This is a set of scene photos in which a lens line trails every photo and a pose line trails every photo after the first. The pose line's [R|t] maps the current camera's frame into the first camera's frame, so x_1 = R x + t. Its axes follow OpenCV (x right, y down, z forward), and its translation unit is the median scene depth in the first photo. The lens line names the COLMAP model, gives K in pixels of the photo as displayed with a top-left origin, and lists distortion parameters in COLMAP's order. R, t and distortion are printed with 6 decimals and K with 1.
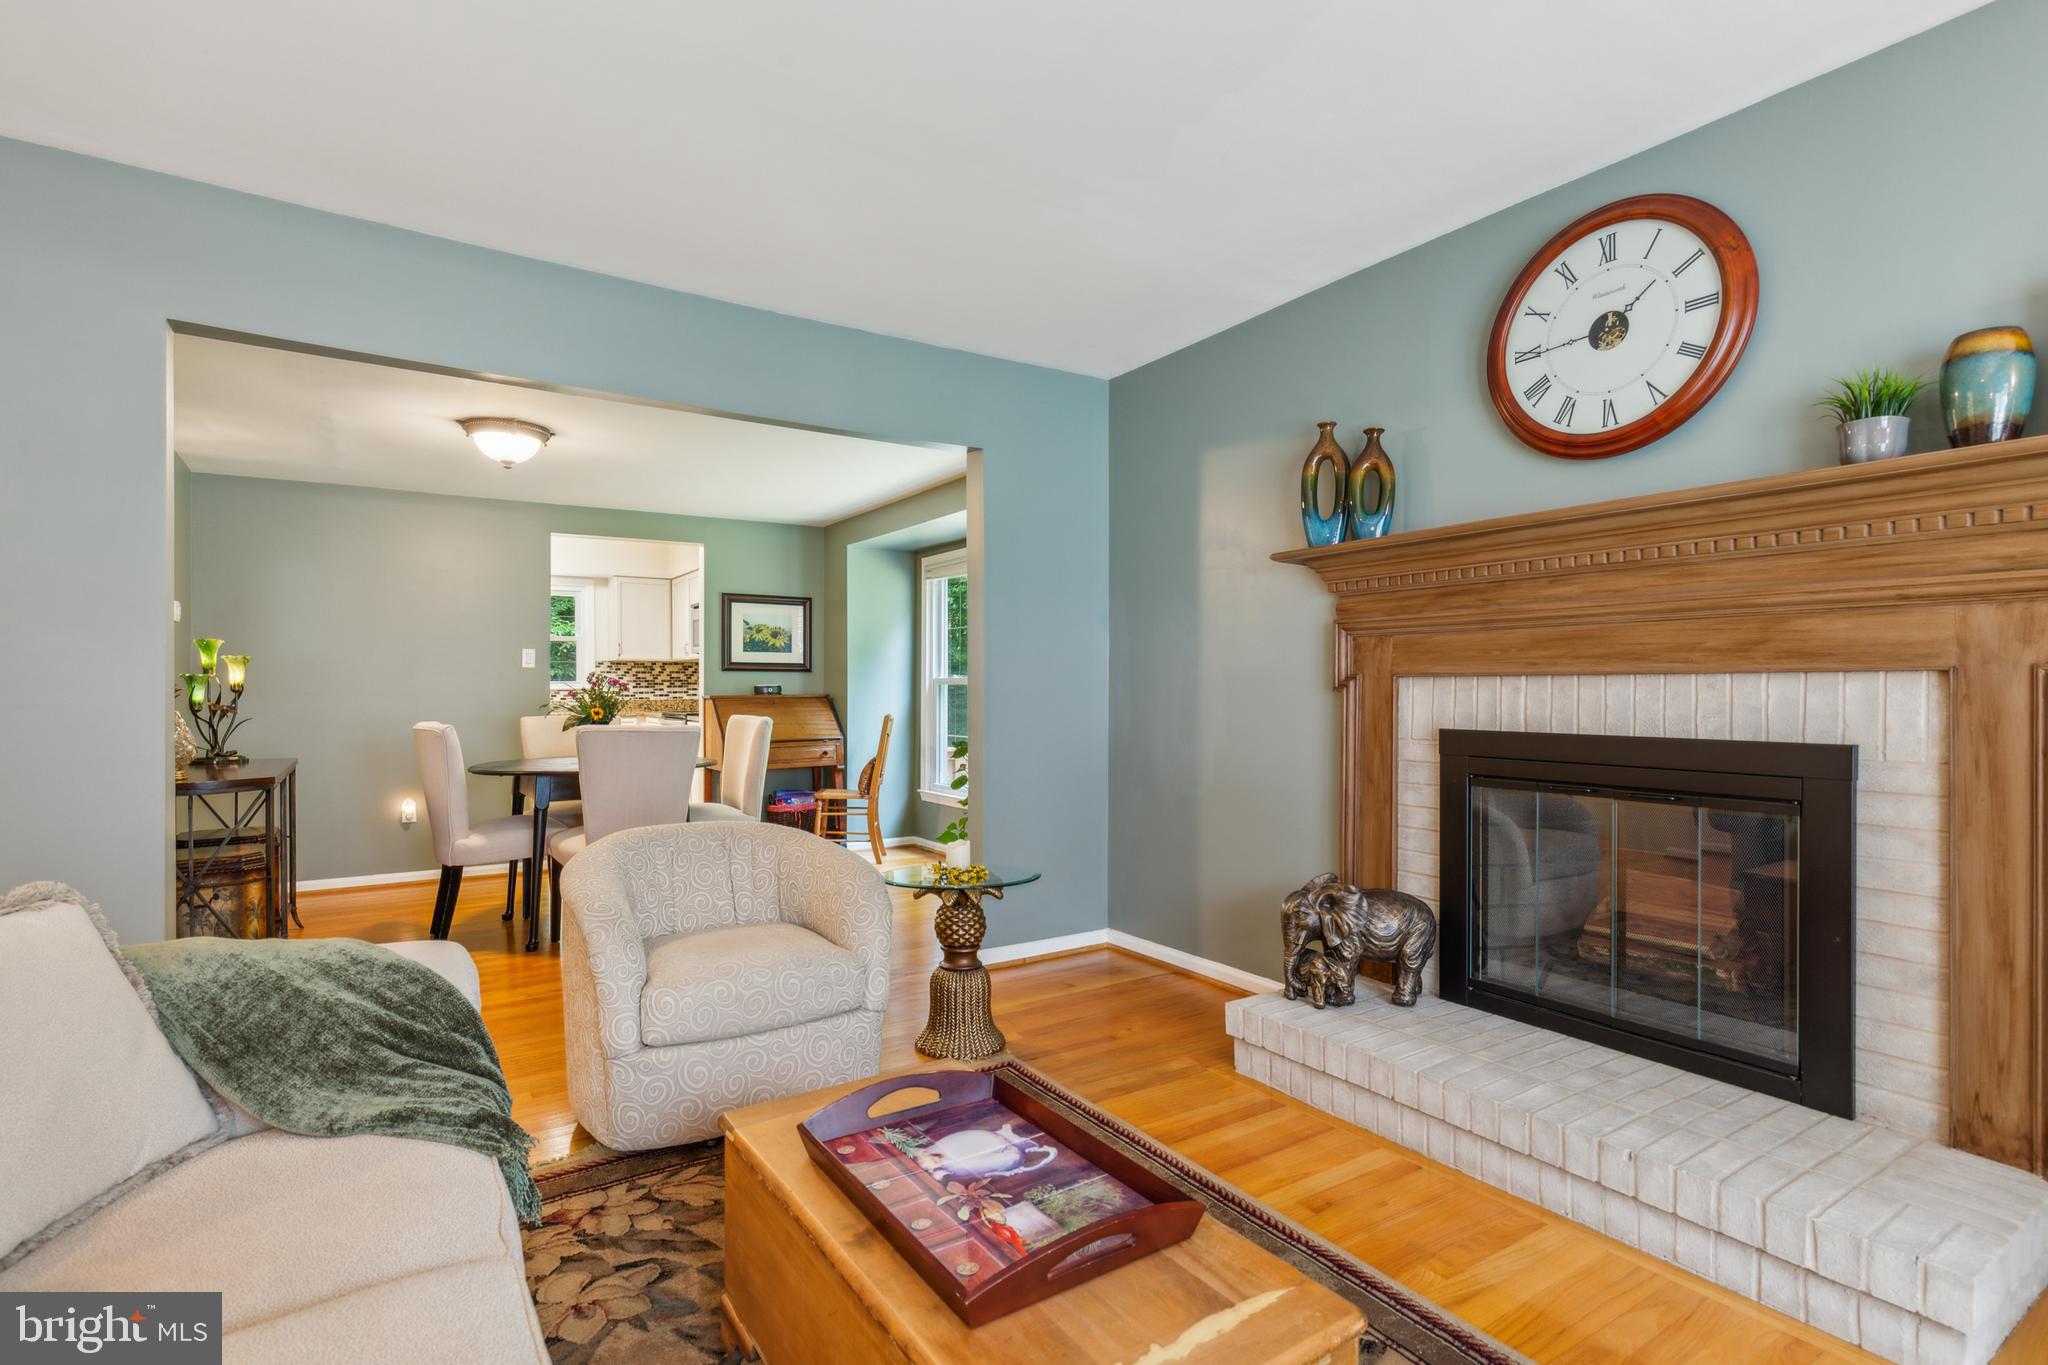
lens RADIAL K [[976.2, 0, 1026.0], [0, 976.2, 698.5], [0, 0, 1]] dist [0.008062, -0.001930]
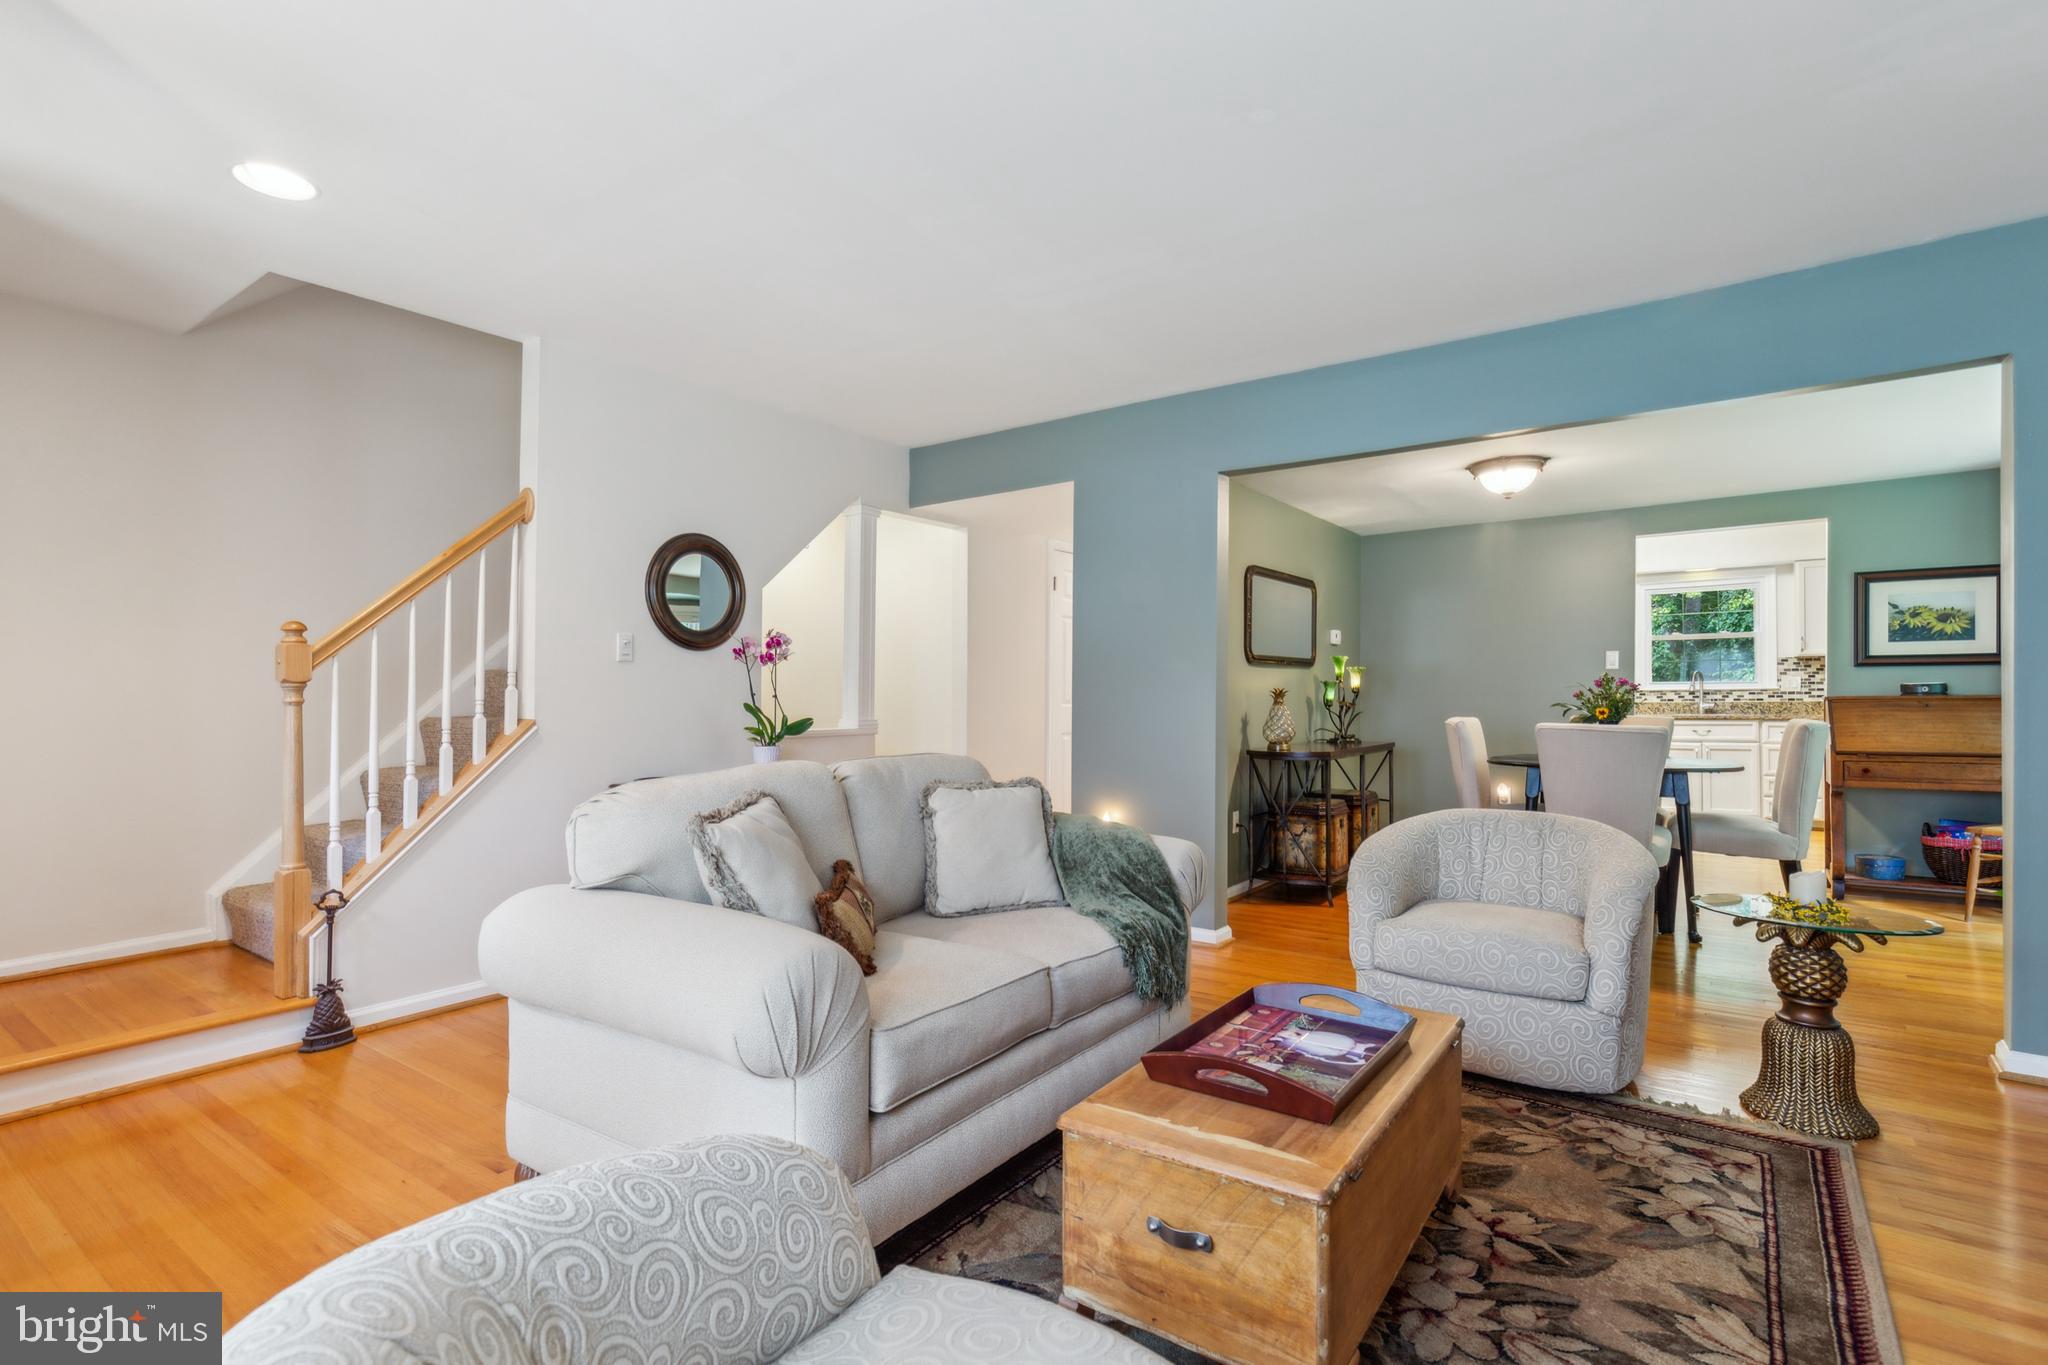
lens RADIAL K [[976.2, 0, 998.9], [0, 976.2, 684.8], [0, 0, 1]] dist [0.008062, -0.001930]
pose [[0.336915, -0.009805, -0.941484, 0.486066], [-0.003861, 0.999923, -0.011796, -0.000127], [0.941527, 0.007609, 0.336851, 0.068101]]
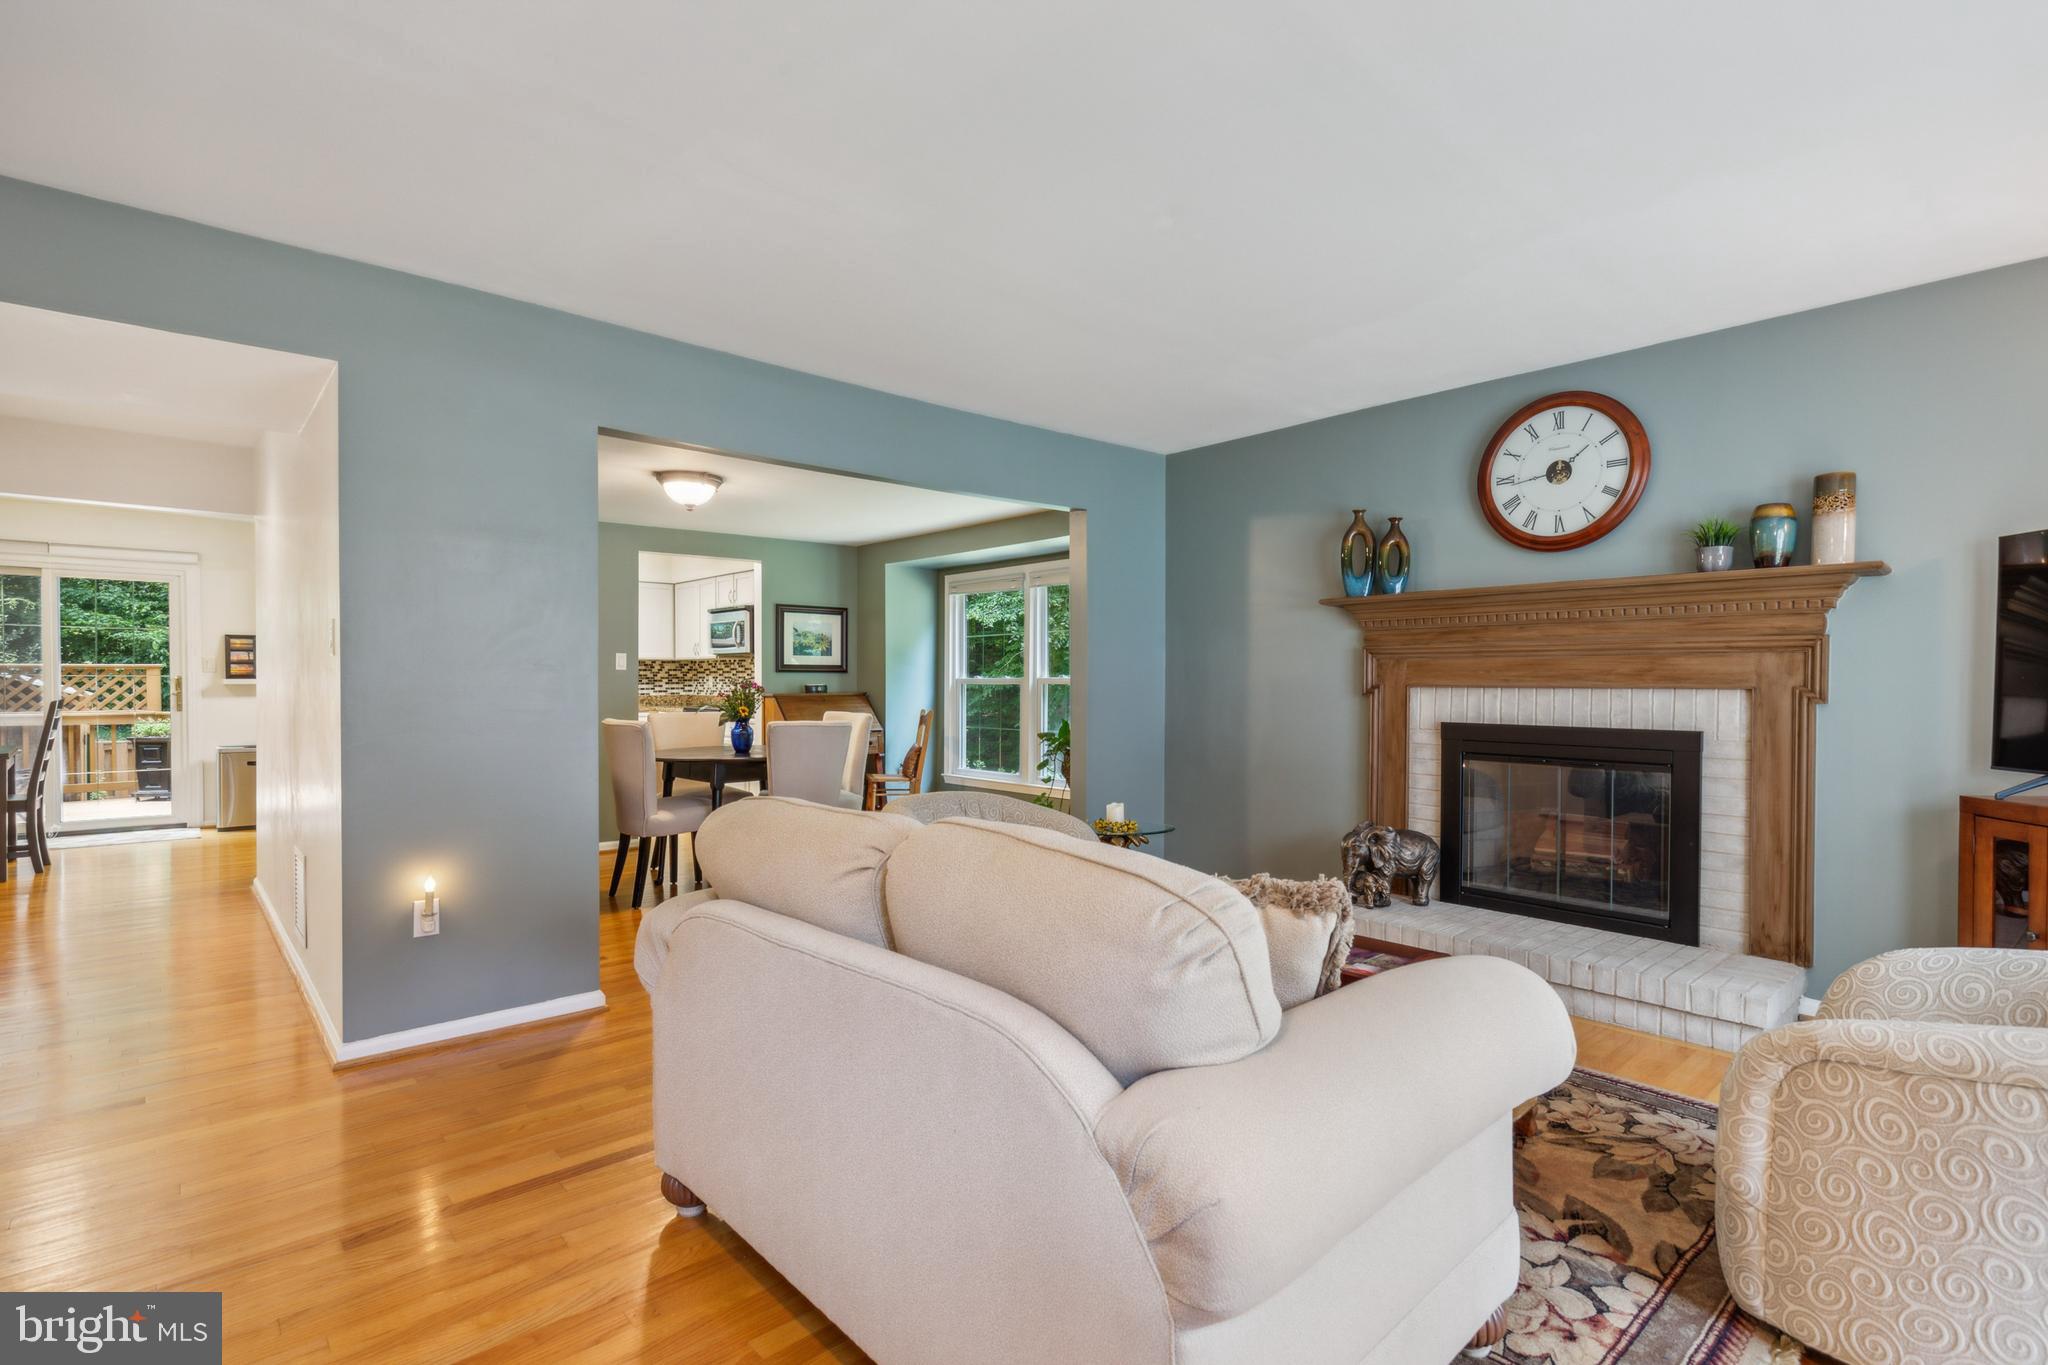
lens RADIAL K [[976.2, 0, 1024.3], [0, 976.2, 700.3], [0, 0, 1]] dist [0.008062, -0.001930]
pose [[0.988758, -0.000240, 0.149524, -0.412597], [-0.001399, 0.999940, 0.010851, -0.017001], [-0.149518, -0.010938, 0.988699, -0.367194]]
